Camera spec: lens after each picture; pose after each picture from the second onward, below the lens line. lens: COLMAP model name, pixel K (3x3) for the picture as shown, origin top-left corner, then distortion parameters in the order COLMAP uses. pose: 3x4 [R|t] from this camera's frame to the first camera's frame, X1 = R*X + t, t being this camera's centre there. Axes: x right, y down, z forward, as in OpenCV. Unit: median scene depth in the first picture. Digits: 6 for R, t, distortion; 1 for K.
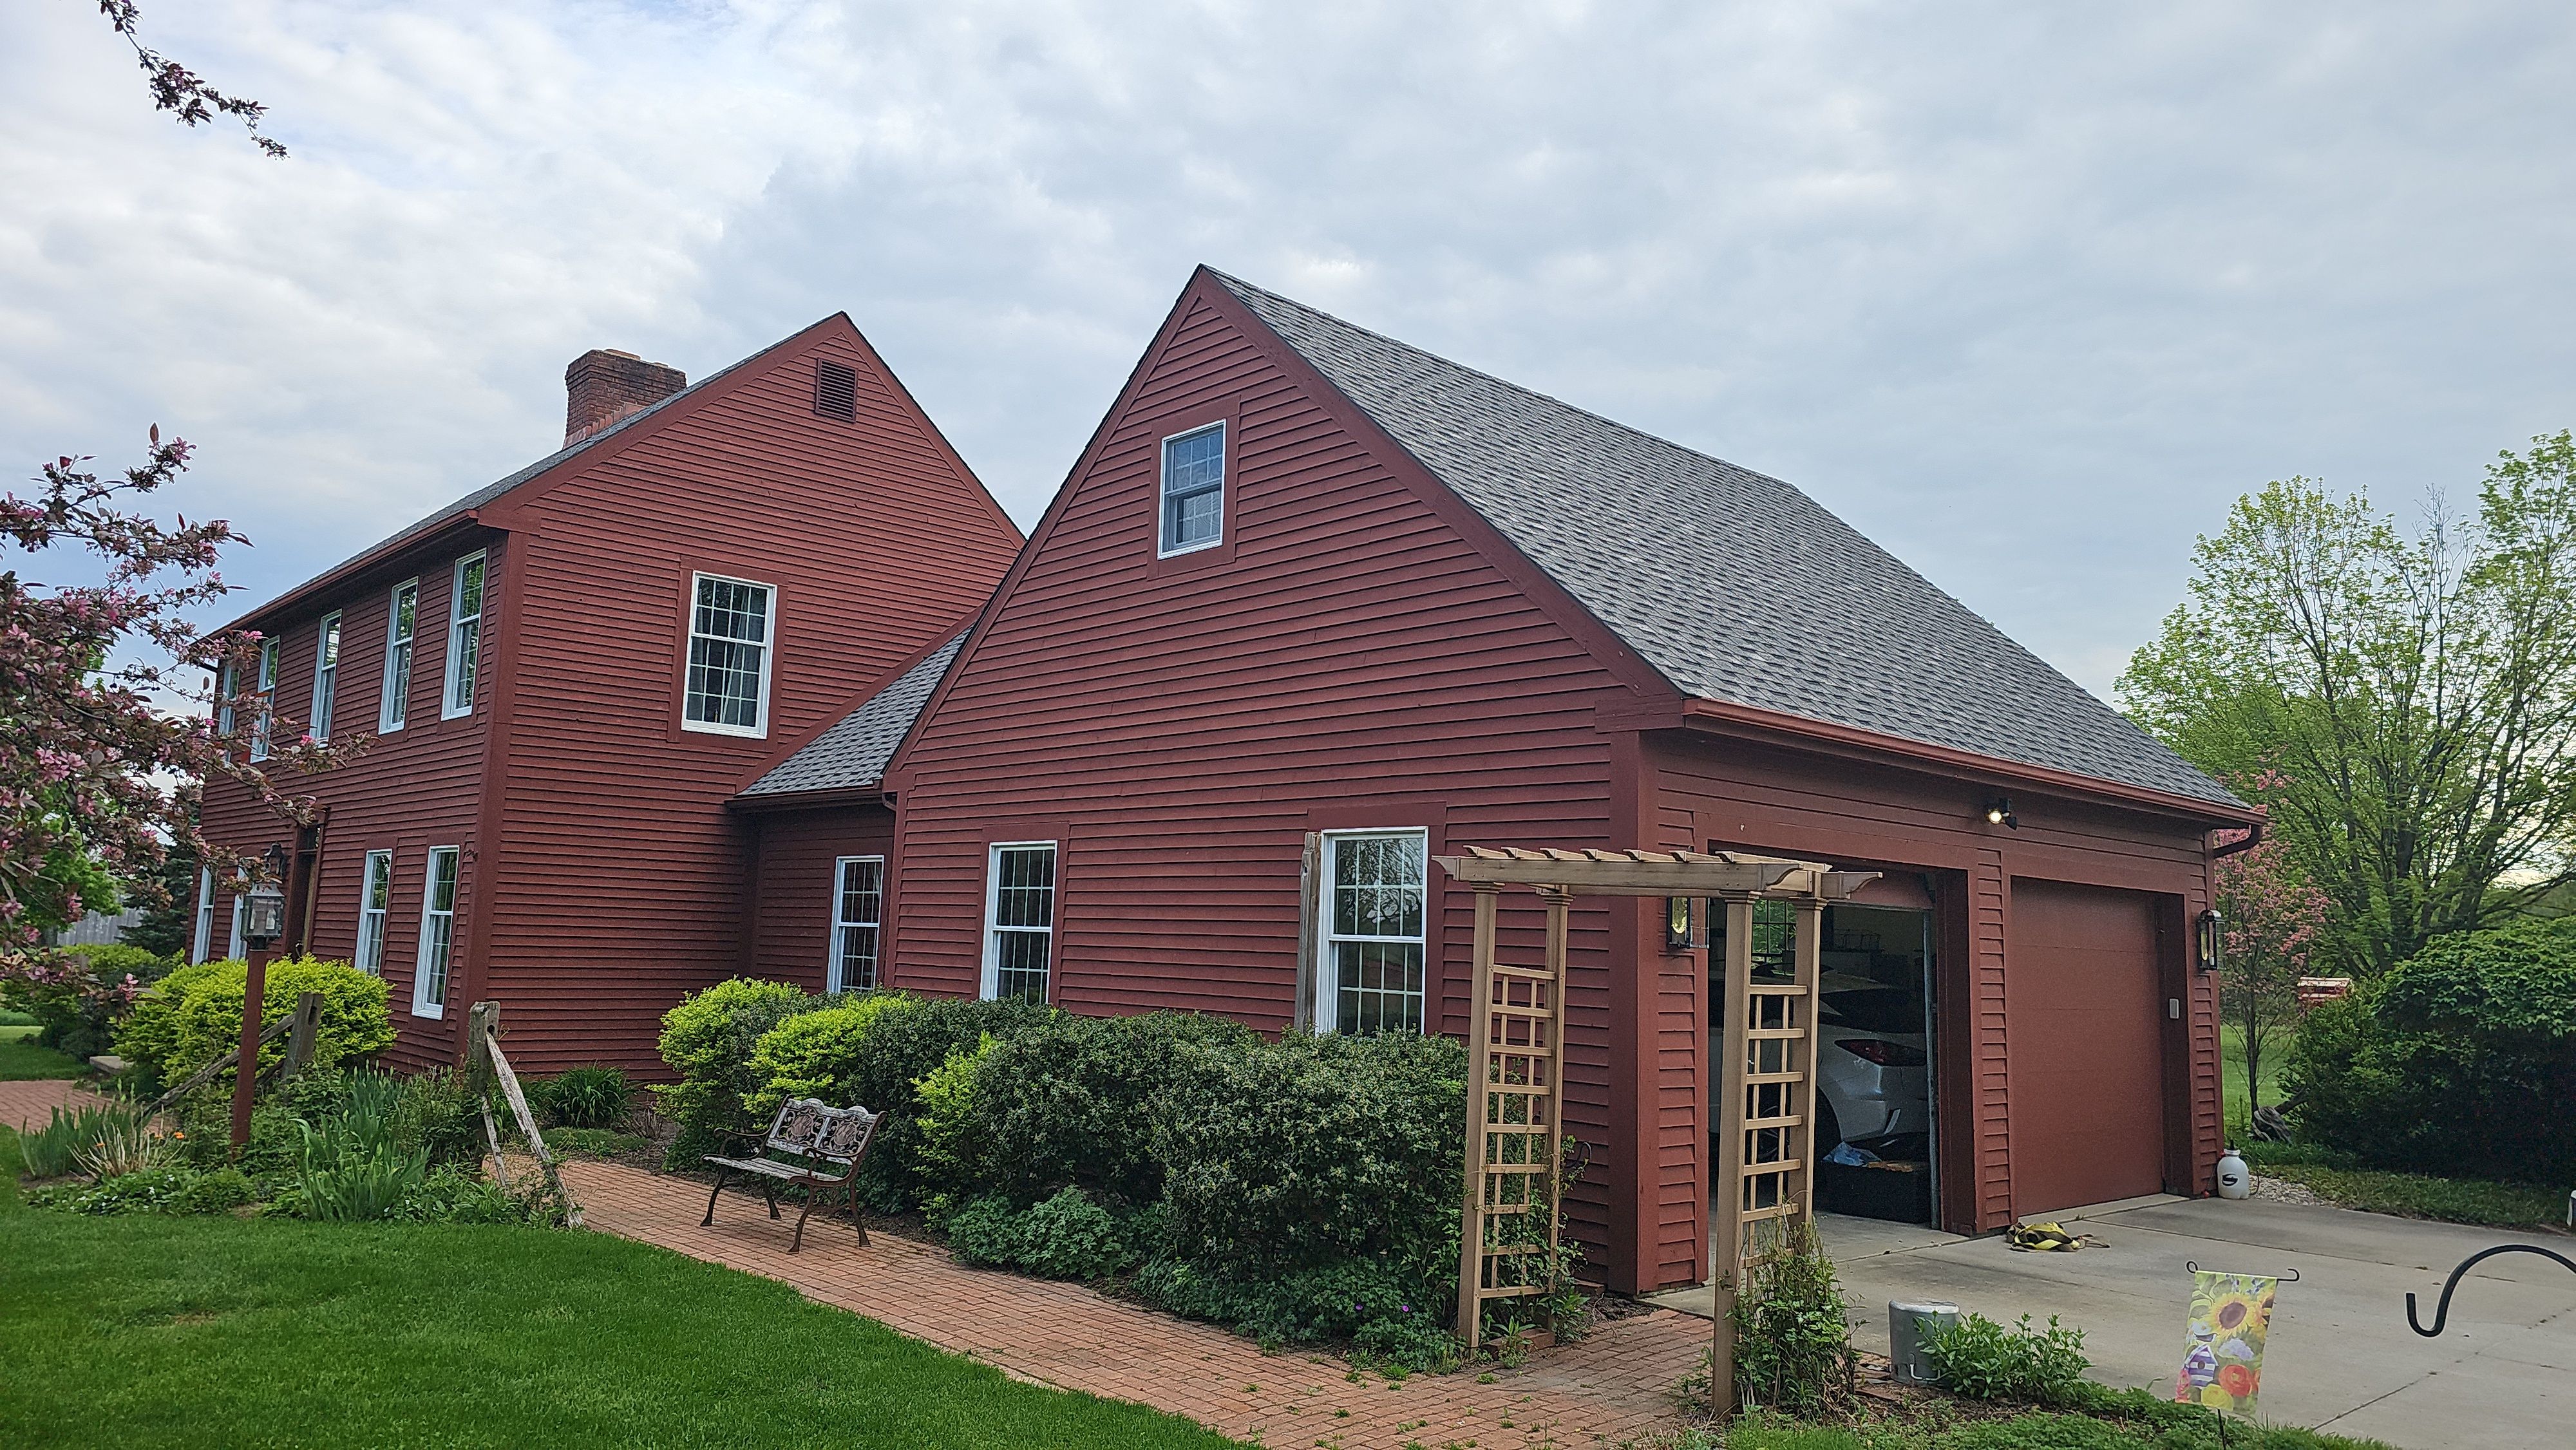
lens RADIAL K [[1745.8, 0, 1284.2], [0, 1745.8, 732.3], [0, 0, 1]] dist [0.066696, -0.053299]
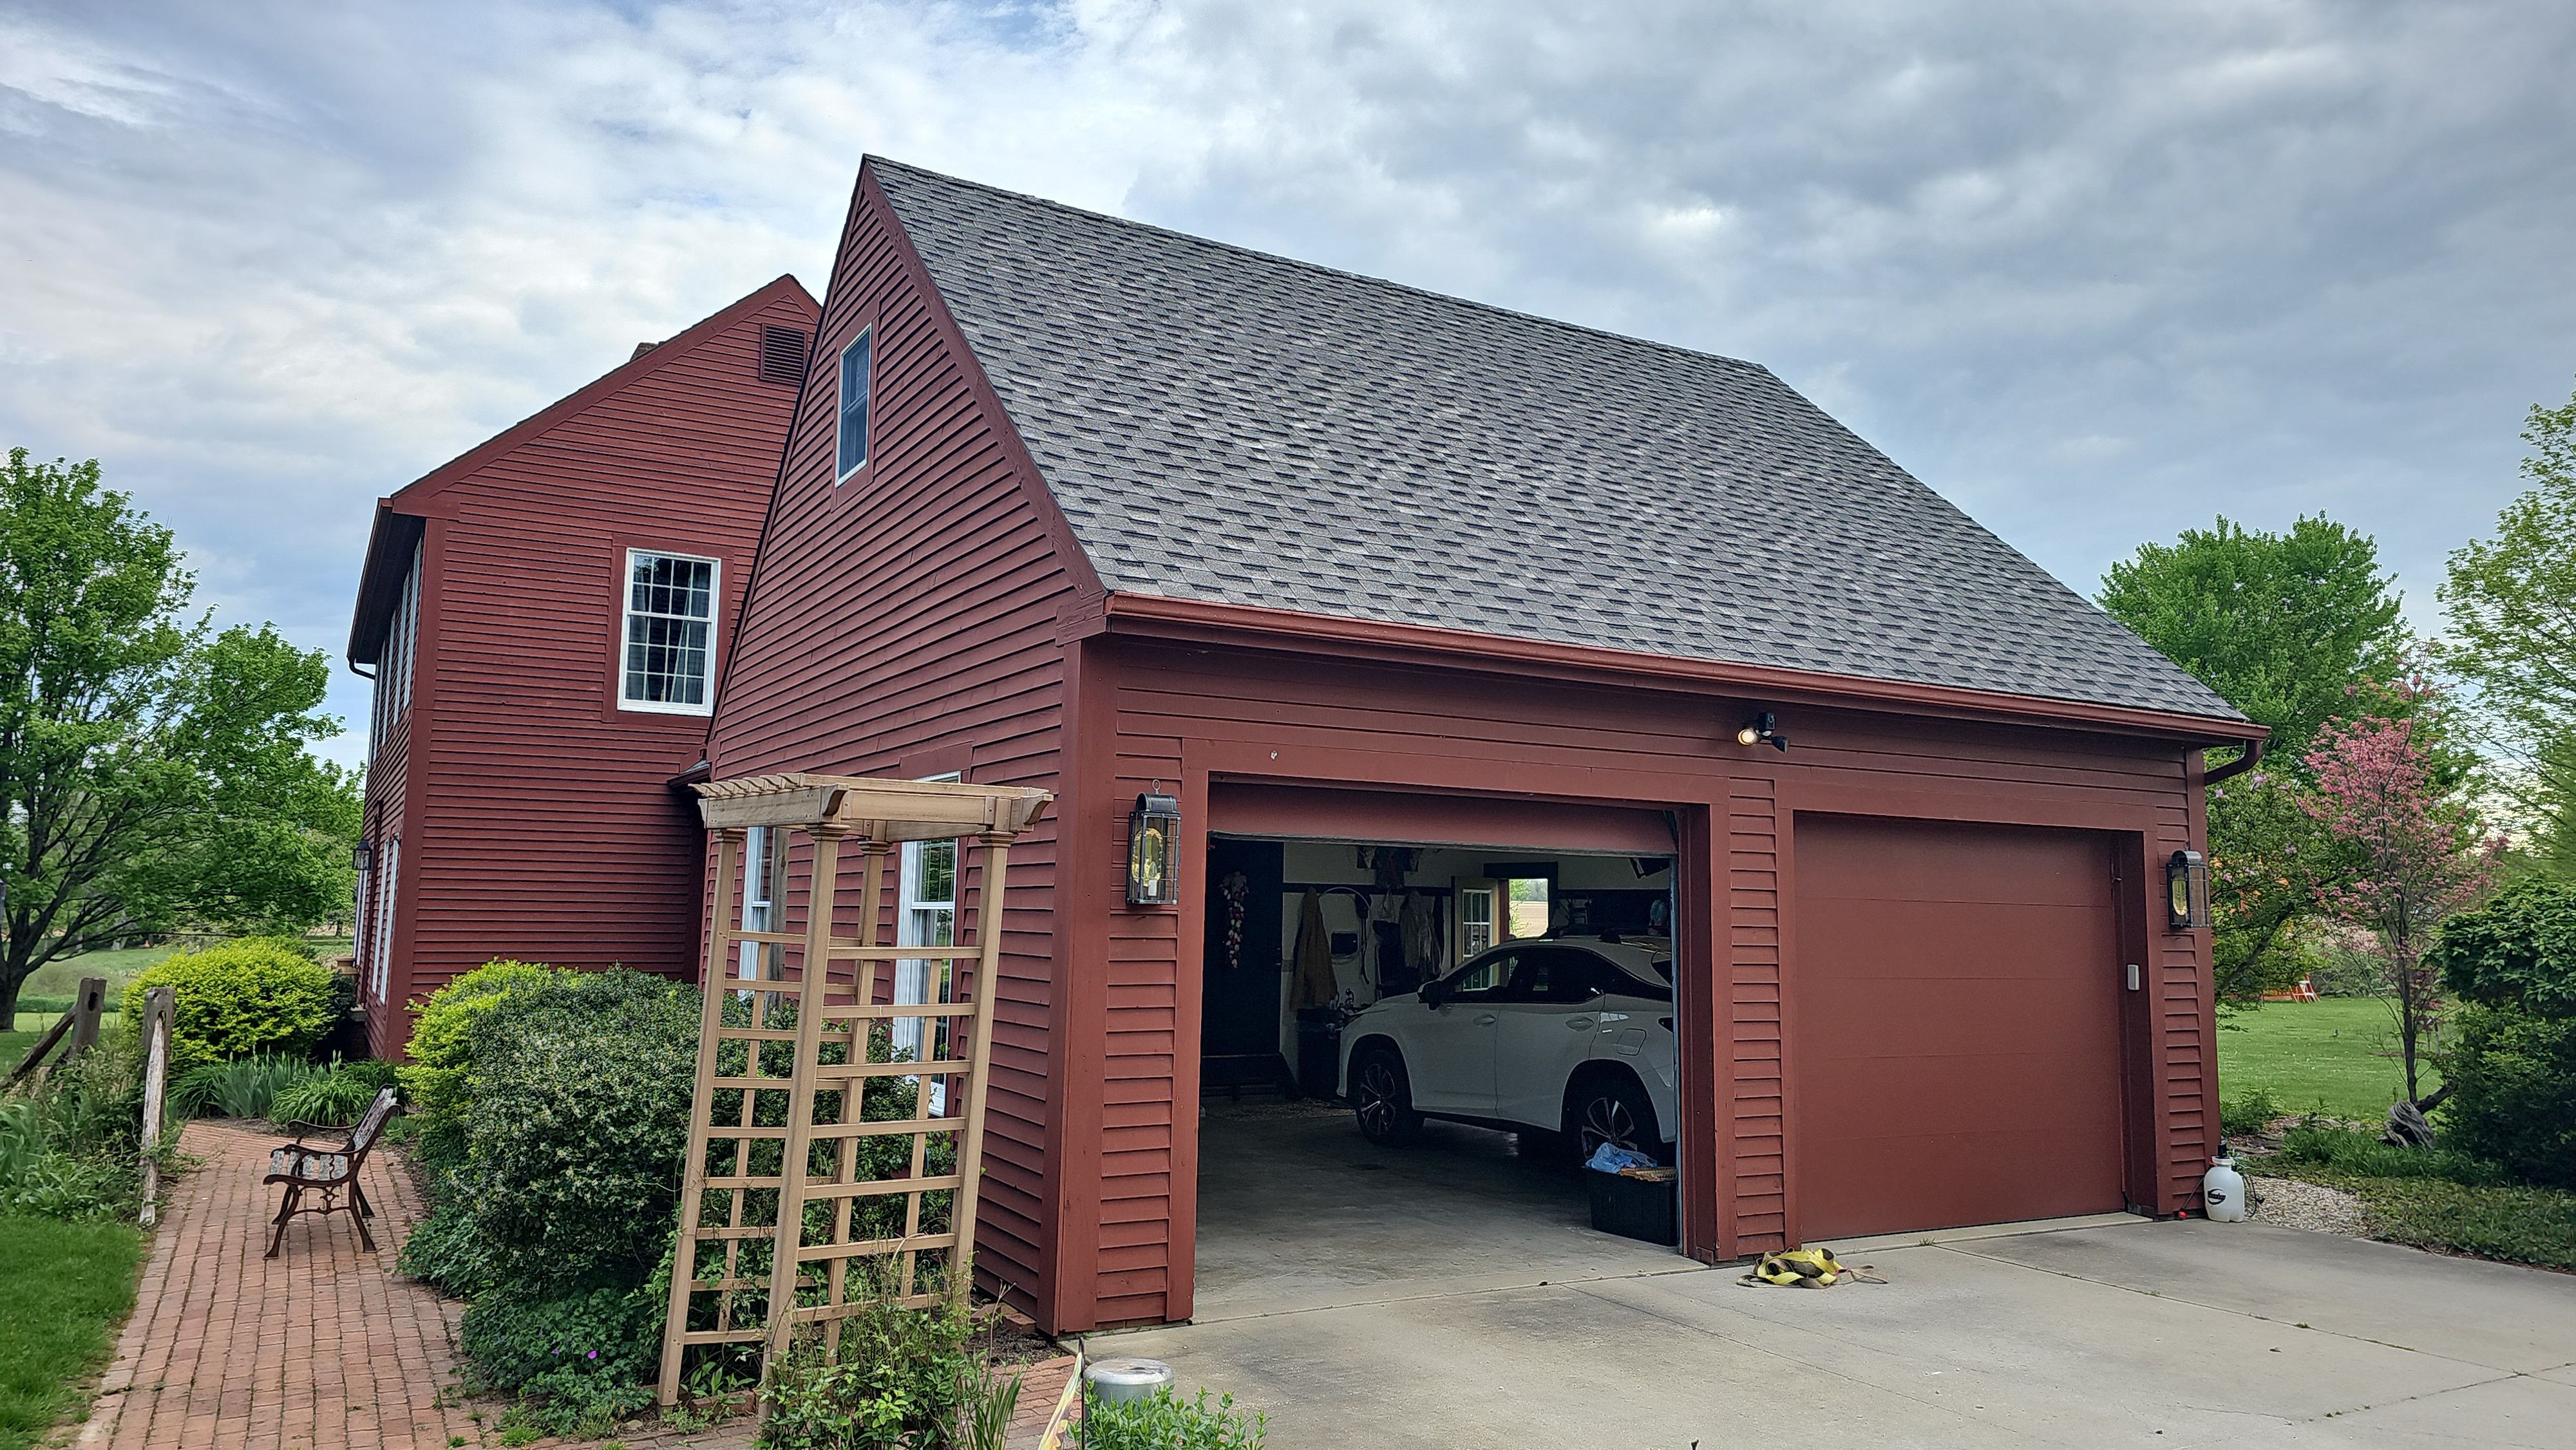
lens RADIAL K [[1748.4, 0, 1288.0], [0, 1748.4, 725.0], [0, 0, 1]] dist [0.084007, -0.077717]
pose [[0.975078, -0.039861, -0.218251, 0.232144], [0.041199, 0.999150, 0.001582, 0.020404], [0.218002, -0.010535, 0.975891, 0.111794]]
